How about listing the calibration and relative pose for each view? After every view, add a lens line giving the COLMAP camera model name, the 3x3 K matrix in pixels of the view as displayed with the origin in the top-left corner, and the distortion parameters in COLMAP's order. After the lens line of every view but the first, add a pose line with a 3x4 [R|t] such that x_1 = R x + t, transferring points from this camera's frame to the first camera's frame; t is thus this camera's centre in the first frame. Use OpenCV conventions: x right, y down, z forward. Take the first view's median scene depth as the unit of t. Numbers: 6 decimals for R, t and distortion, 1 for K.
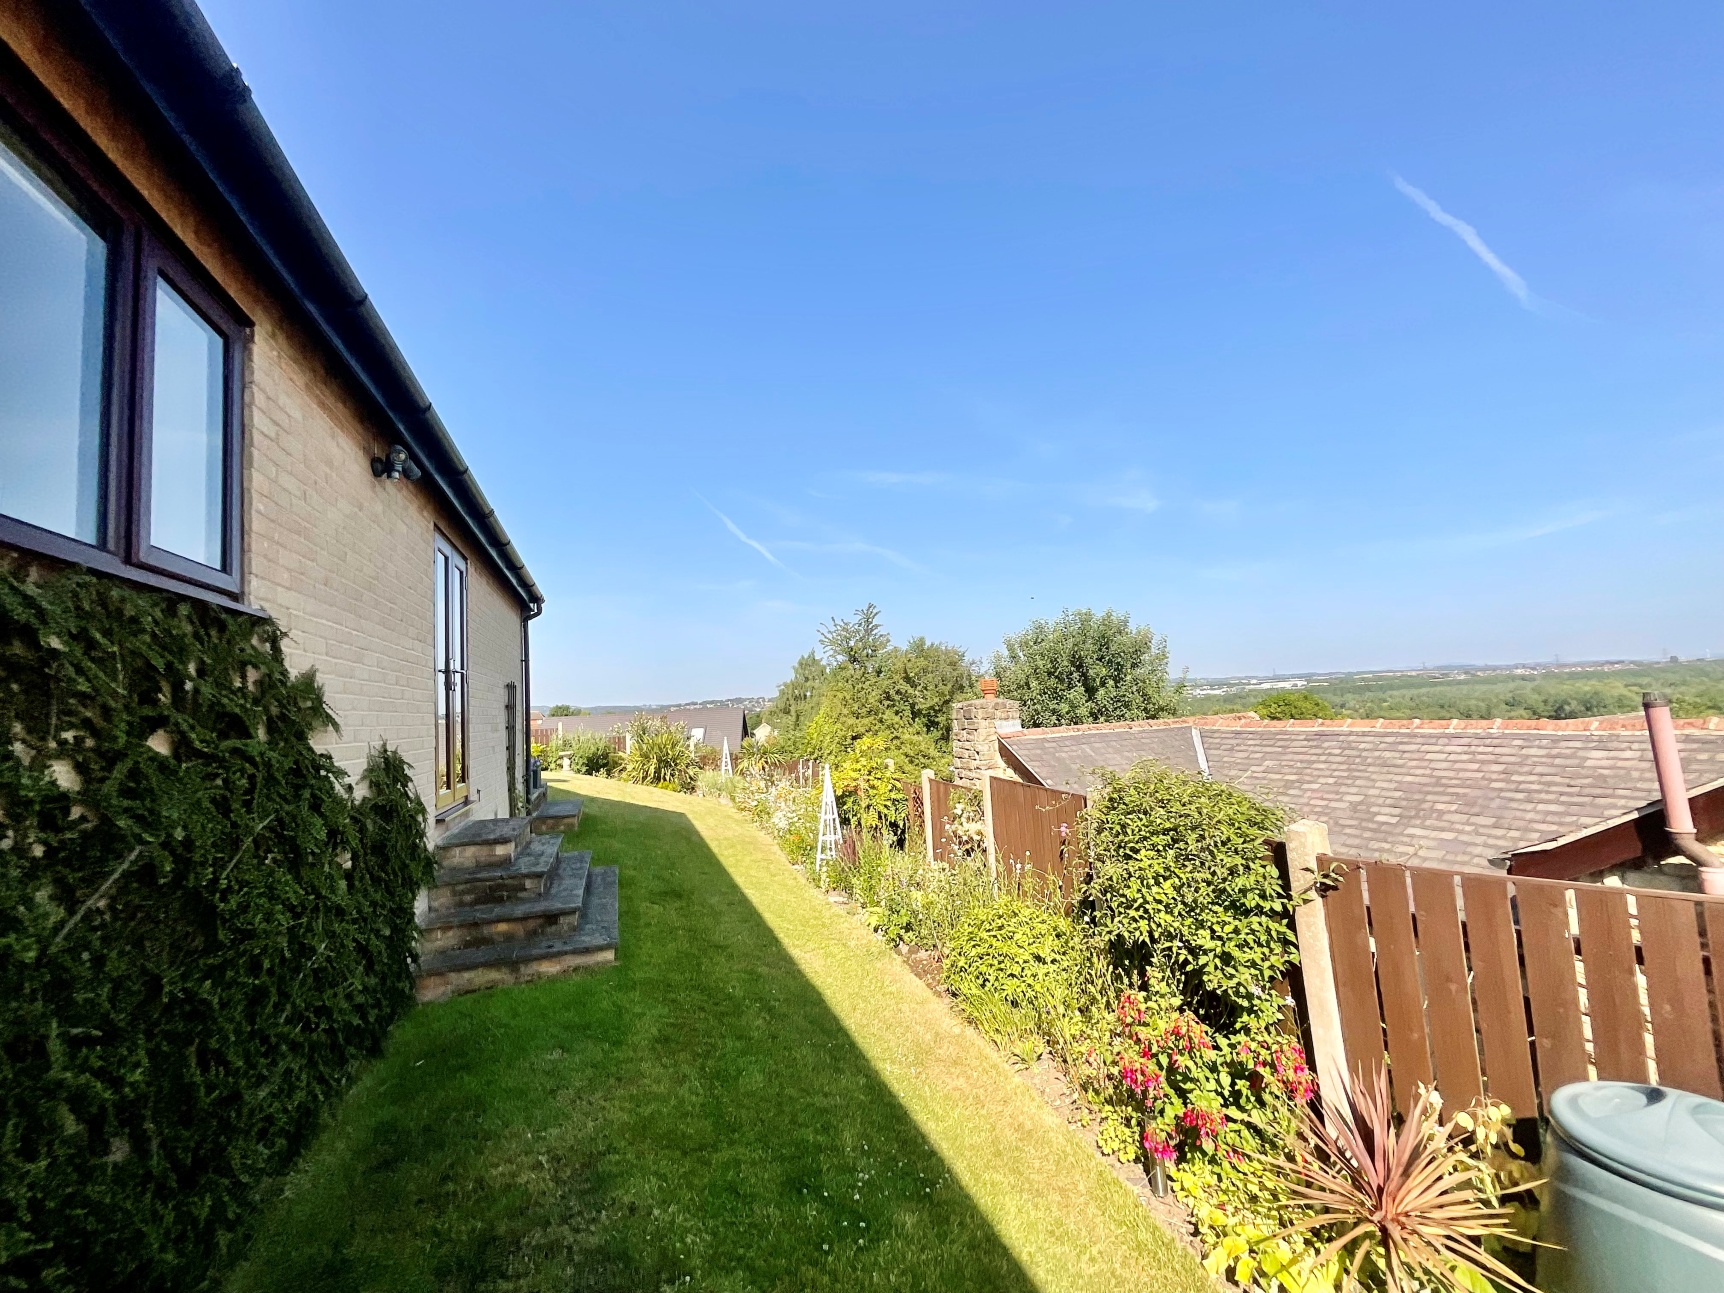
lens RADIAL K [[703.1, 0, 862.0], [0, 703.1, 646.5], [0, 0, 1]] dist [0.002035, 0.000211]
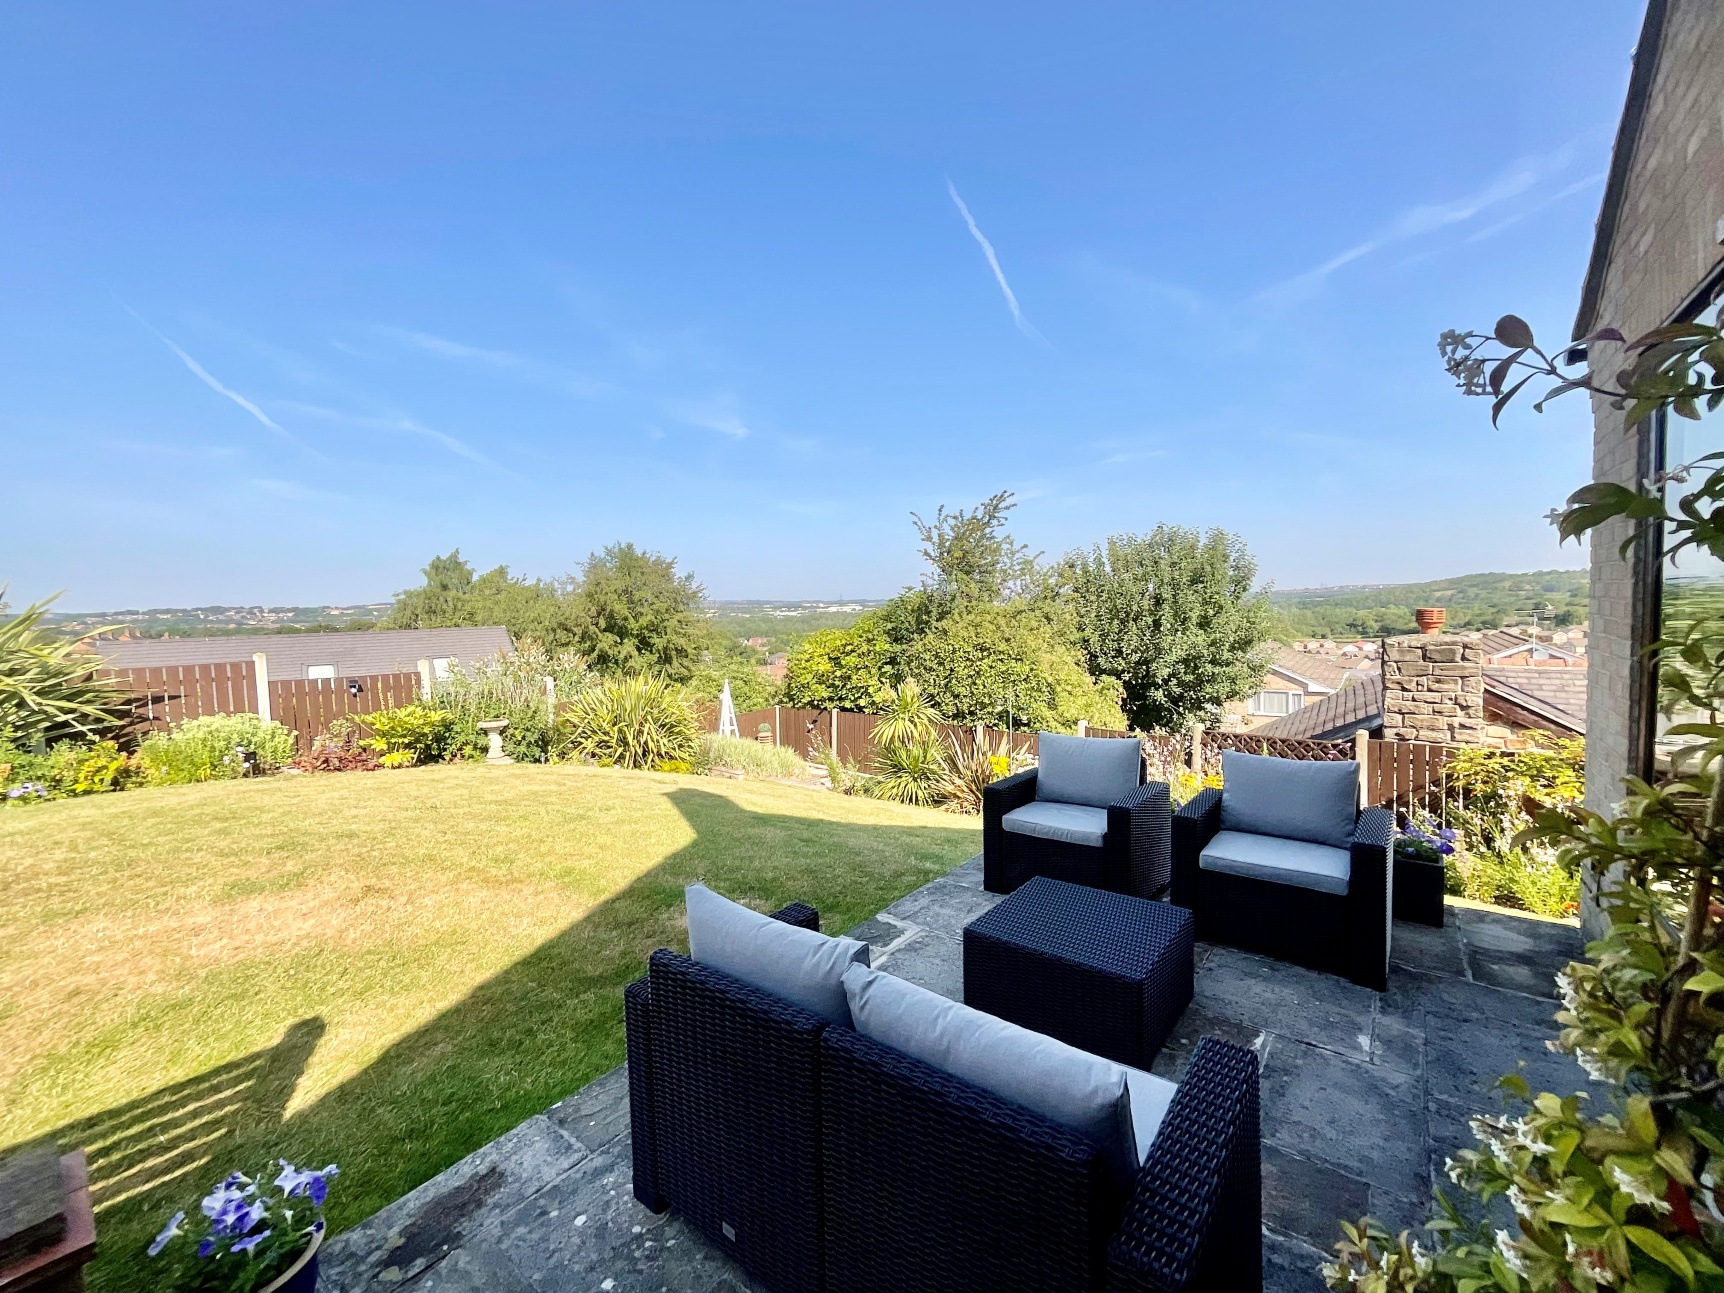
lens RADIAL K [[701.7, 0, 862.0], [0, 701.7, 646.5], [0, 0, 1]] dist [-0.002999, -0.000104]
pose [[0.839994, -0.001972, 0.542593, -0.131405], [-0.061356, 0.993234, 0.098595, 0.008512], [-0.539116, -0.116111, 0.834189, 0.123358]]
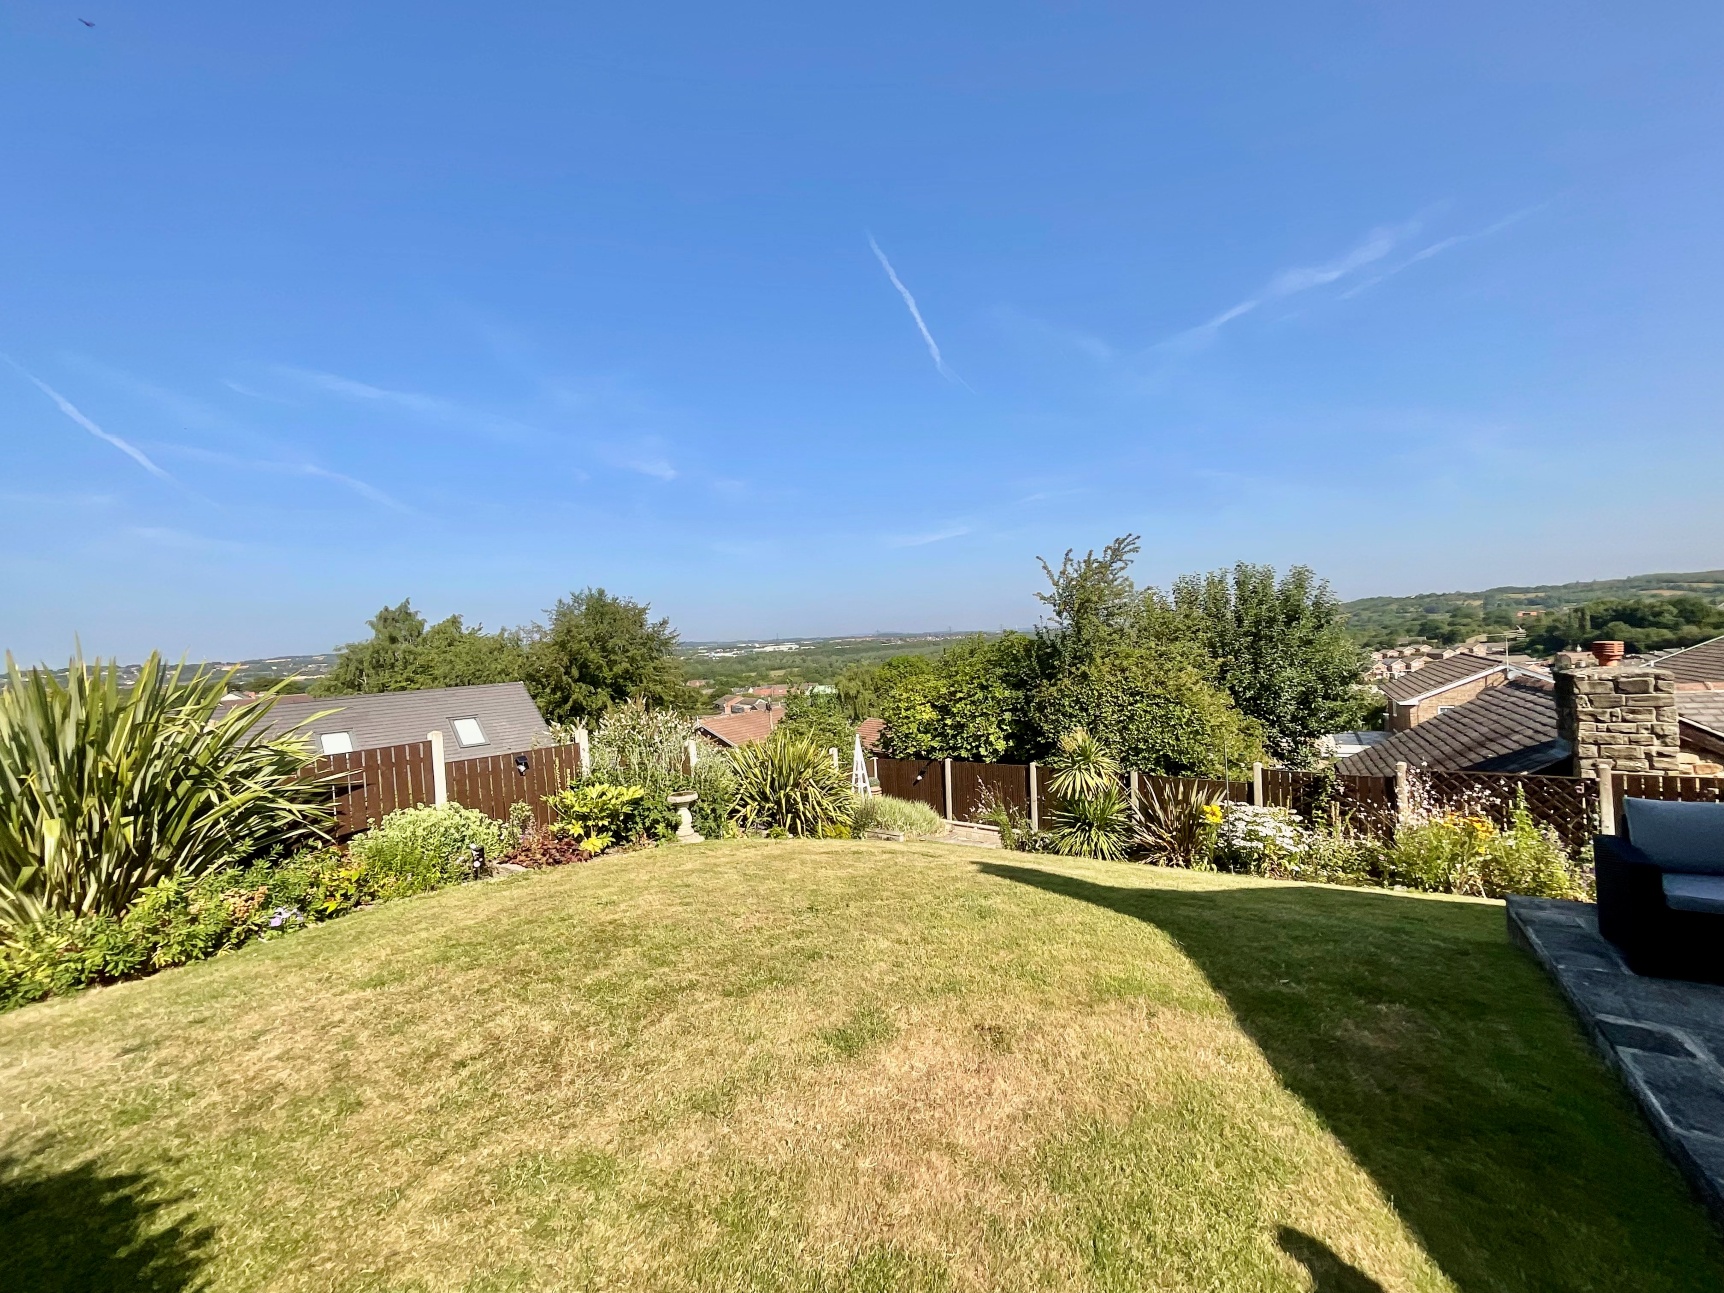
lens RADIAL K [[701.7, 0, 862.0], [0, 701.7, 646.5], [0, 0, 1]] dist [-0.002999, -0.000104]
pose [[0.786463, 0.002853, 0.617631, -0.170679], [-0.035408, 0.998553, 0.040474, 0.008379], [-0.616621, -0.053700, 0.785426, 0.159189]]
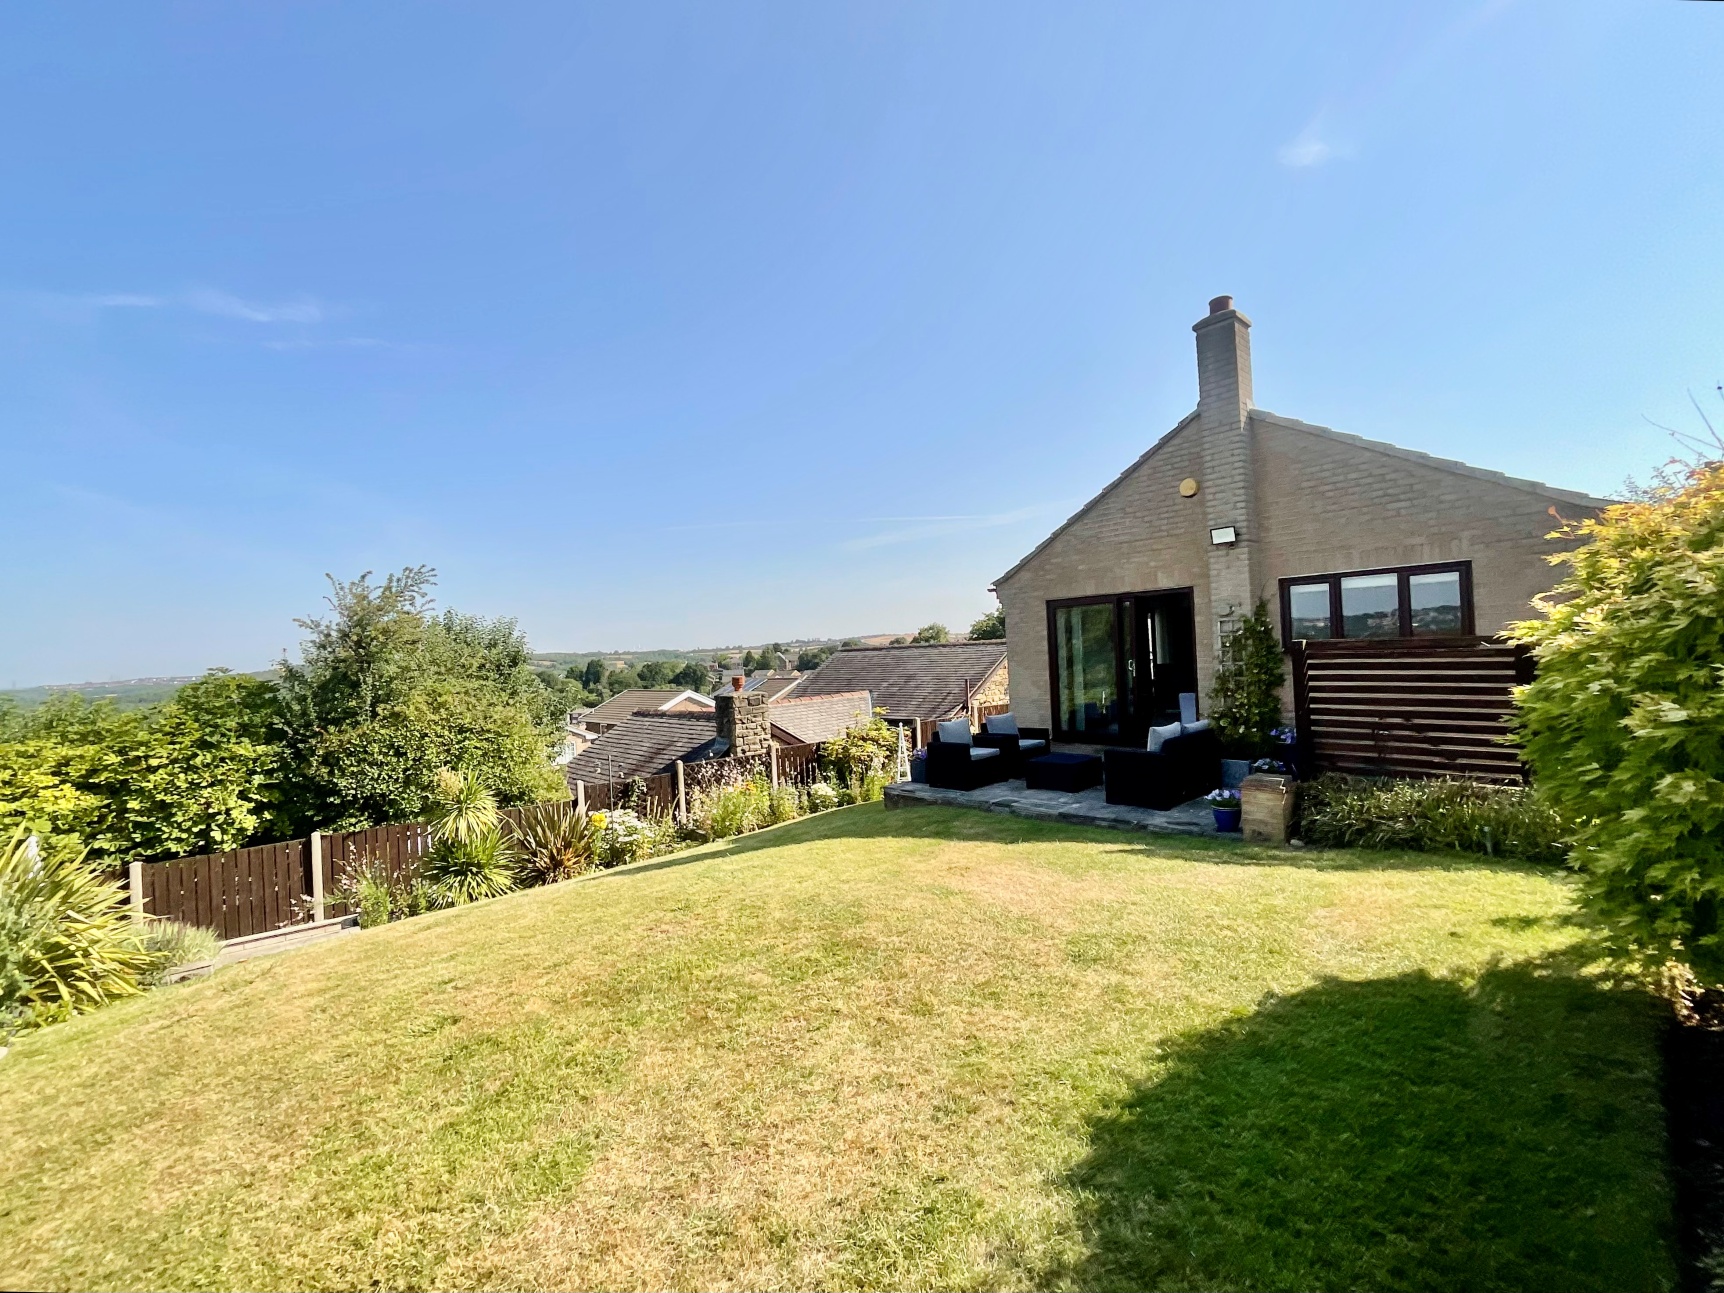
lens RADIAL K [[717.0, 0, 862.0], [0, 717.0, 646.5], [0, 0, 1]] dist [-0.001629, 0.000027]
pose [[-0.389238, 0.079375, 0.917711, -0.205480], [-0.010463, 0.995835, -0.090570, 0.019075], [-0.921078, -0.044855, -0.386786, 0.232350]]
